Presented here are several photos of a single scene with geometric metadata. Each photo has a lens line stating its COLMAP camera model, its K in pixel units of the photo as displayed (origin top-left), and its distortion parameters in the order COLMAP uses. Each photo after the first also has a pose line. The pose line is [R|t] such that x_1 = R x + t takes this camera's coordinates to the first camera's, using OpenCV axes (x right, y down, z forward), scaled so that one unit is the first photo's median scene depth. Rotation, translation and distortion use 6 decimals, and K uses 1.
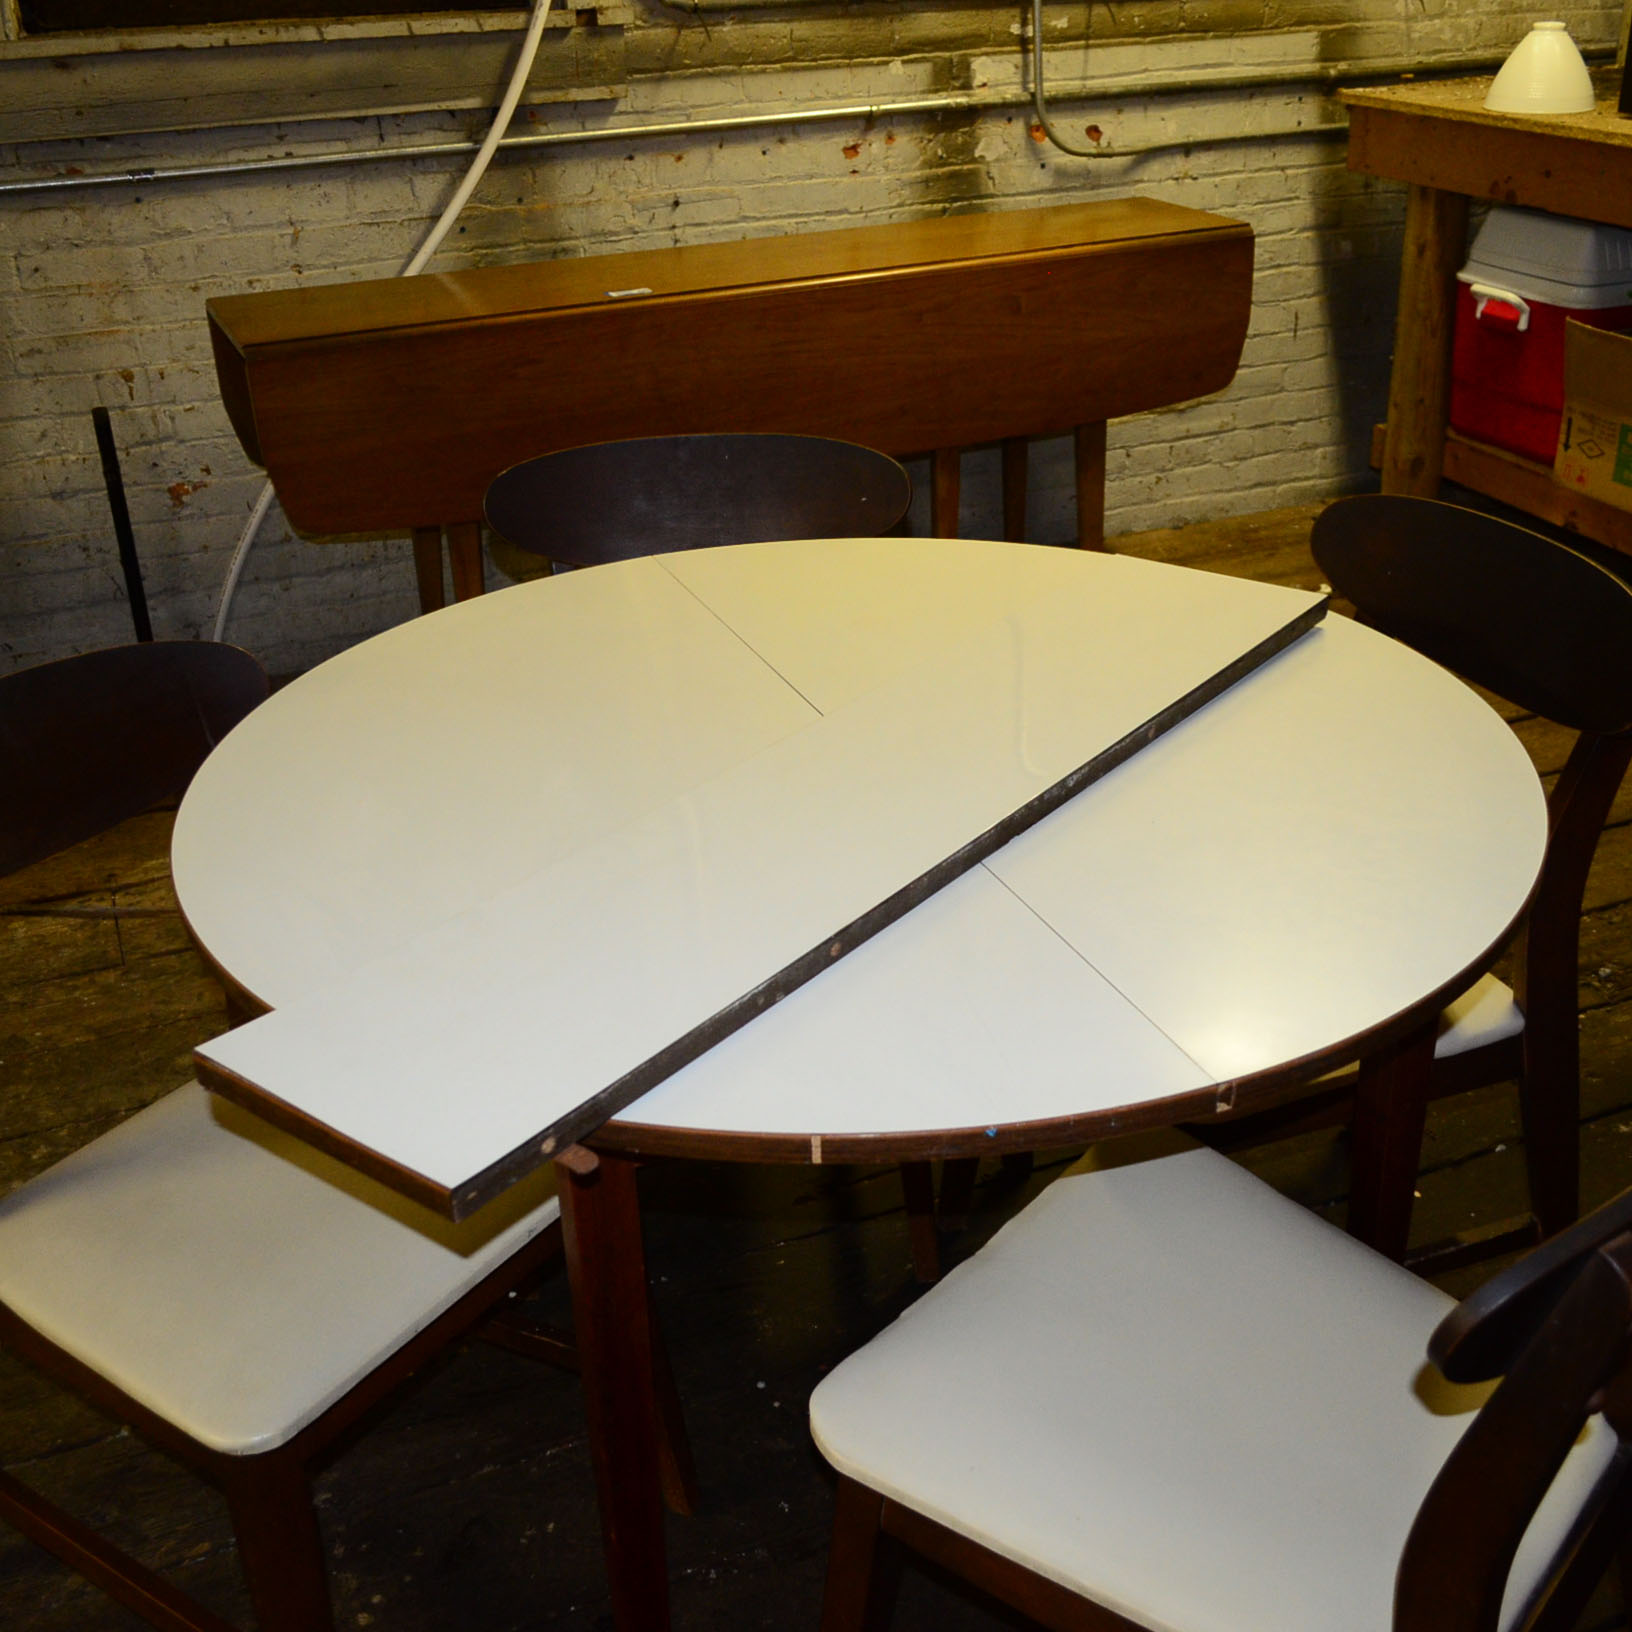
lens RADIAL K [[1922.3, 0, 816.0], [0, 1922.3, 816.0], [0, 0, 1]] dist [-0.011420, -0.001175]
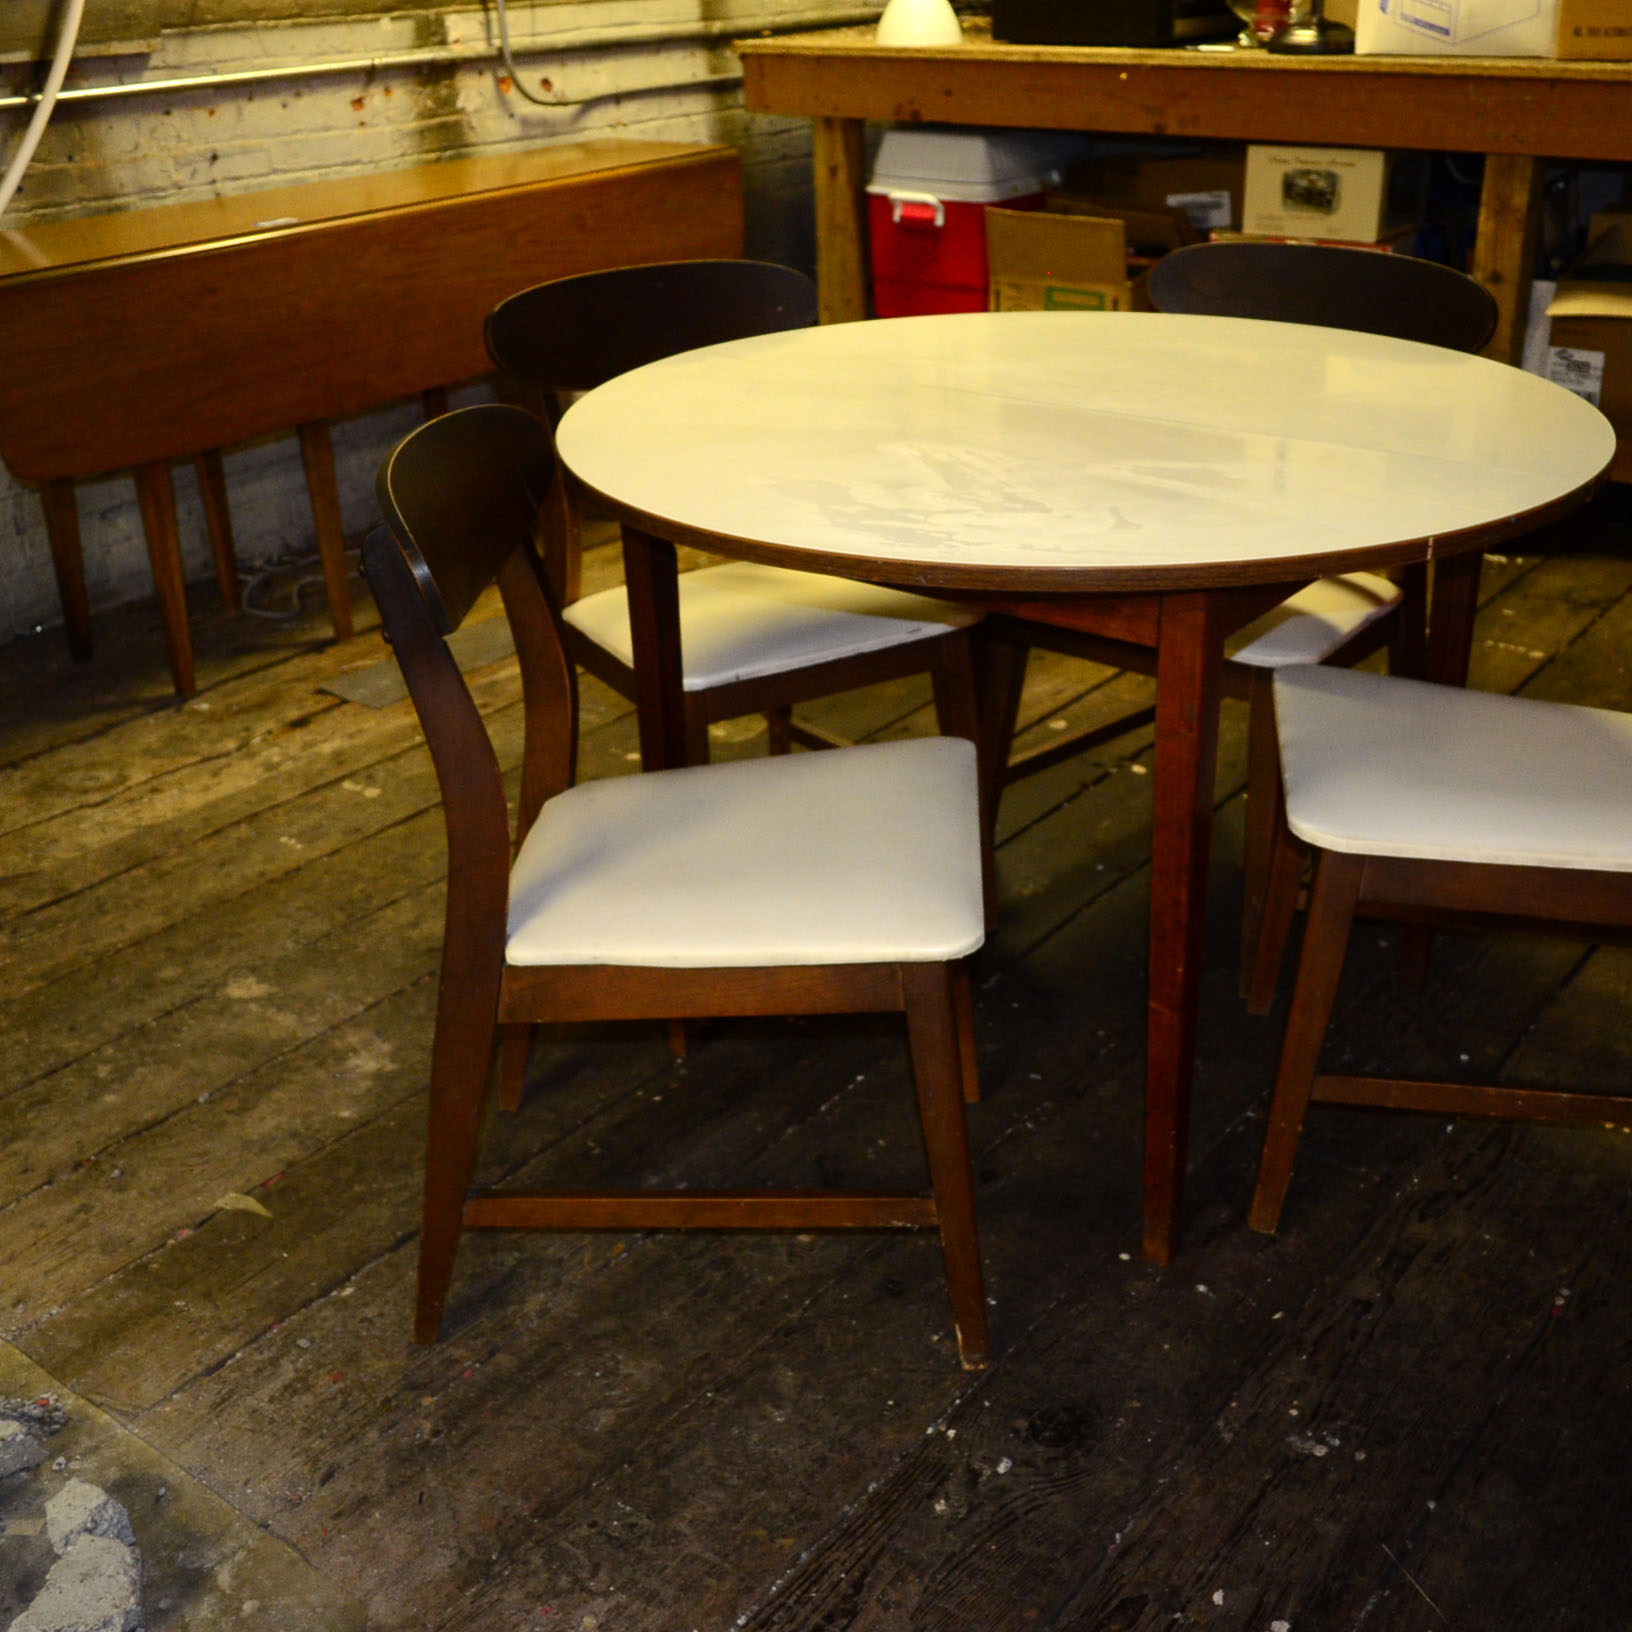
lens RADIAL K [[1922.3, 0, 816.0], [0, 1922.3, 816.0], [0, 0, 1]] dist [-0.011420, -0.001175]
pose [[0.867262, -0.203443, 0.454387, -0.315453], [0.218492, 0.975638, 0.019799, 0.067624], [-0.447345, 0.082109, 0.890584, -0.016913]]
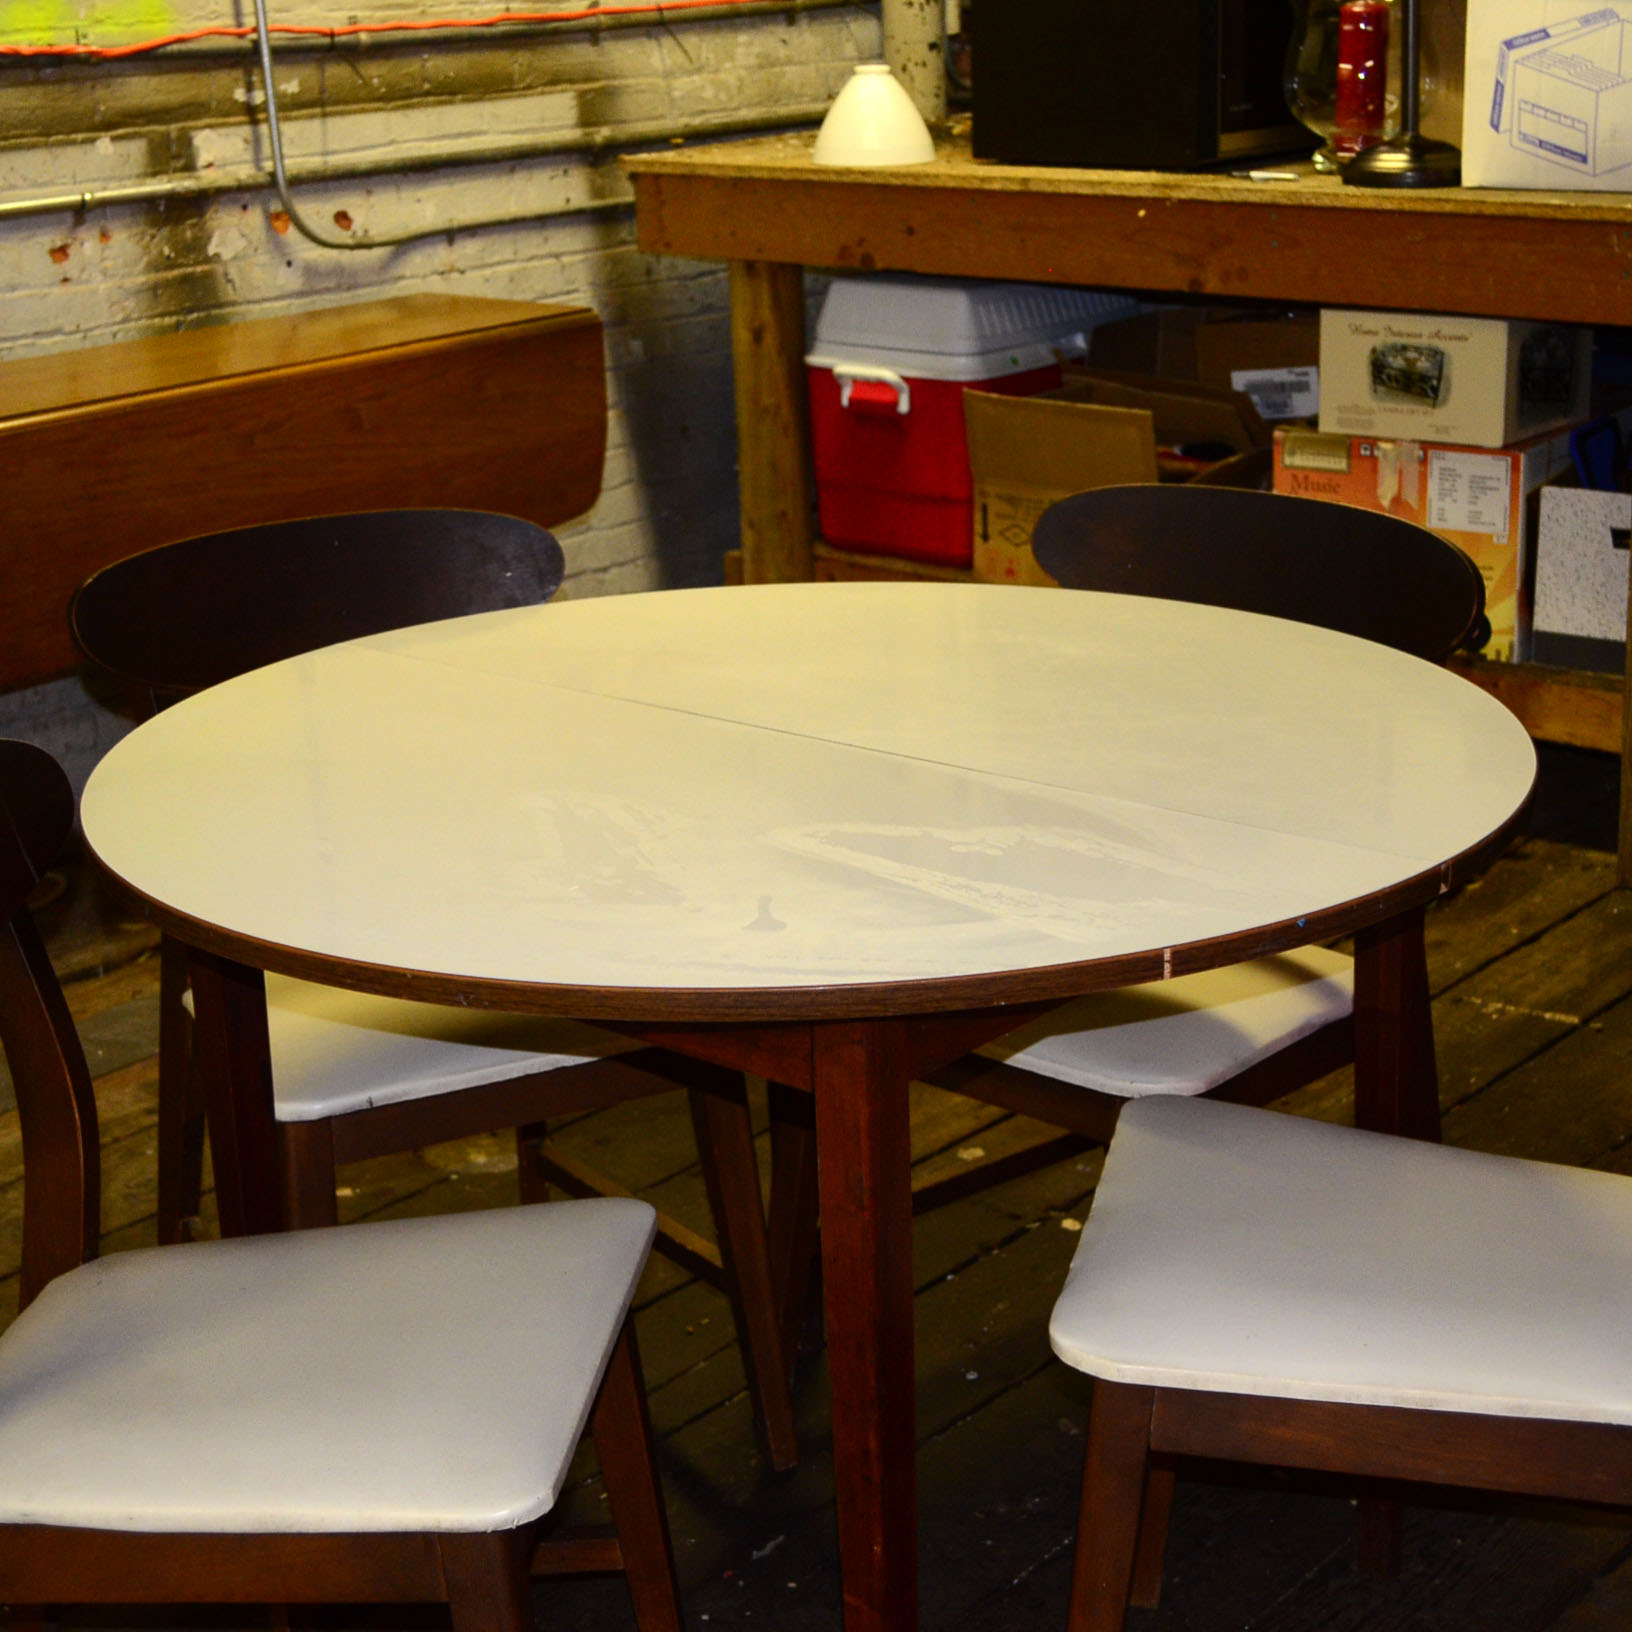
lens RADIAL K [[2978.6, 0, 816.0], [0, 2978.6, 816.0], [0, 0, 1]] dist [-0.024416, -0.057158]
pose [[0.891064, -0.130055, 0.434846, -0.247231], [0.203792, 0.970705, -0.127280, 0.073985], [-0.405554, 0.202033, 0.891464, -0.108844]]
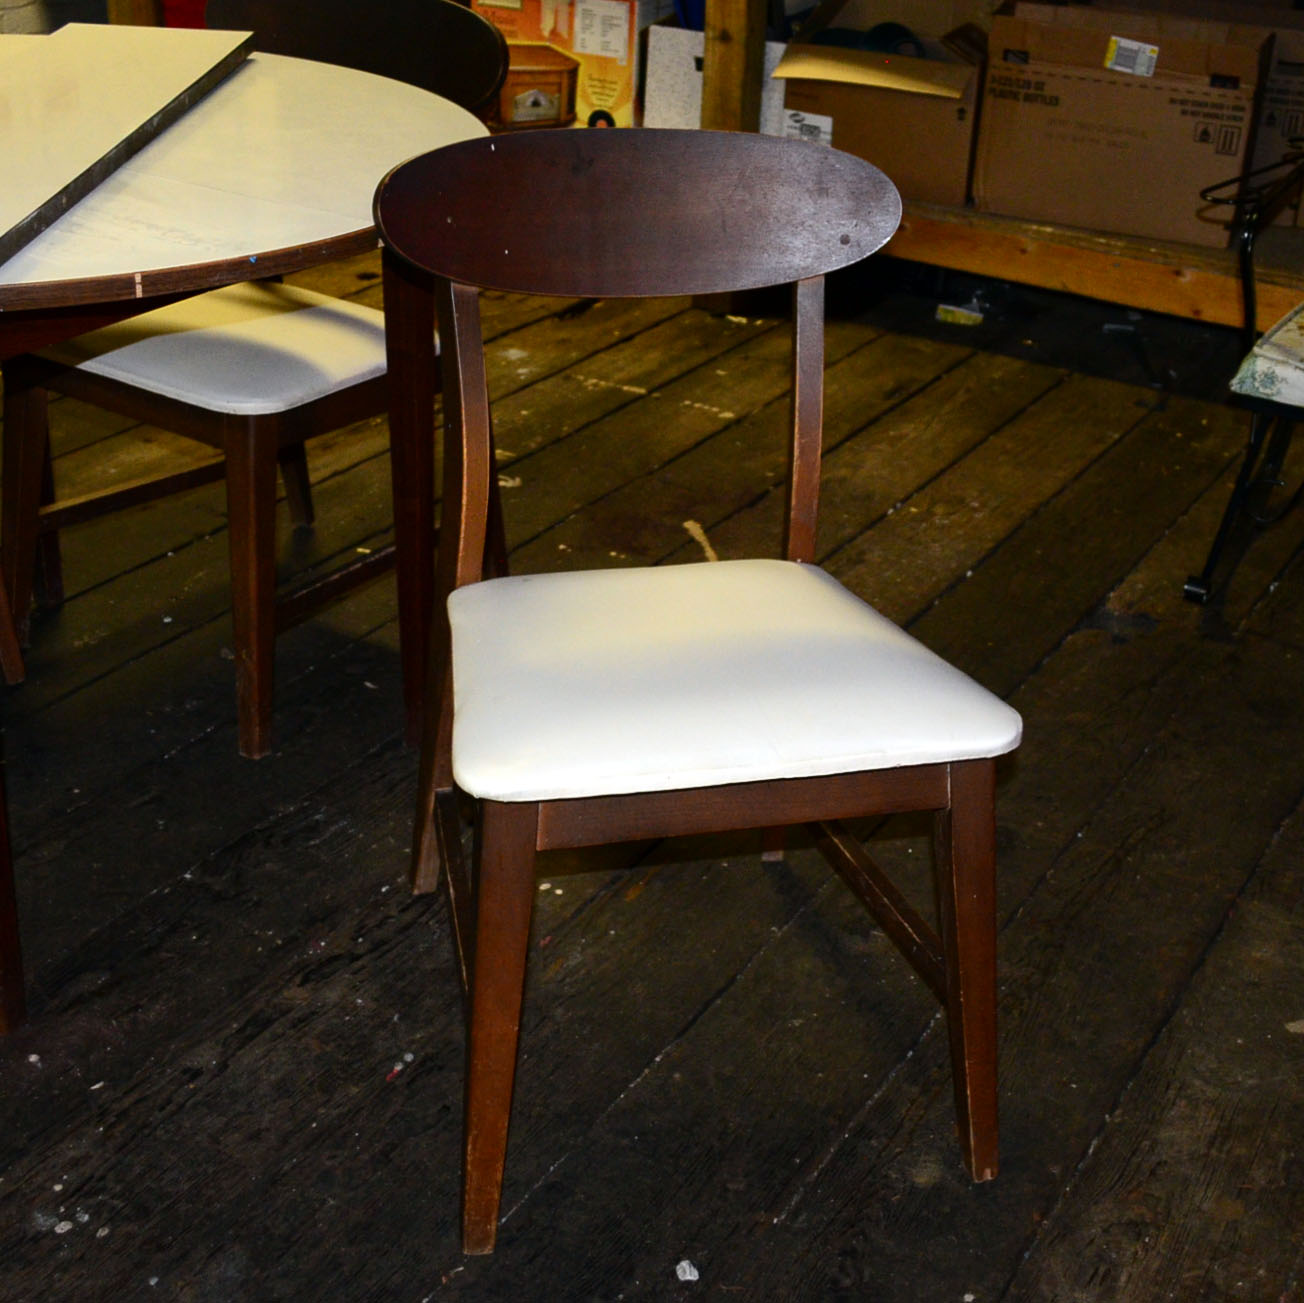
lens RADIAL K [[1907.1, 0, 653.3], [0, 1907.1, 617.0], [0, 0, 1]] dist [0.021864, -0.124367]
pose [[0.806274, -0.201451, 0.556183, -0.145047], [0.196177, 0.978076, 0.069873, 0.108762], [-0.558065, 0.052774, 0.828117, -0.092148]]
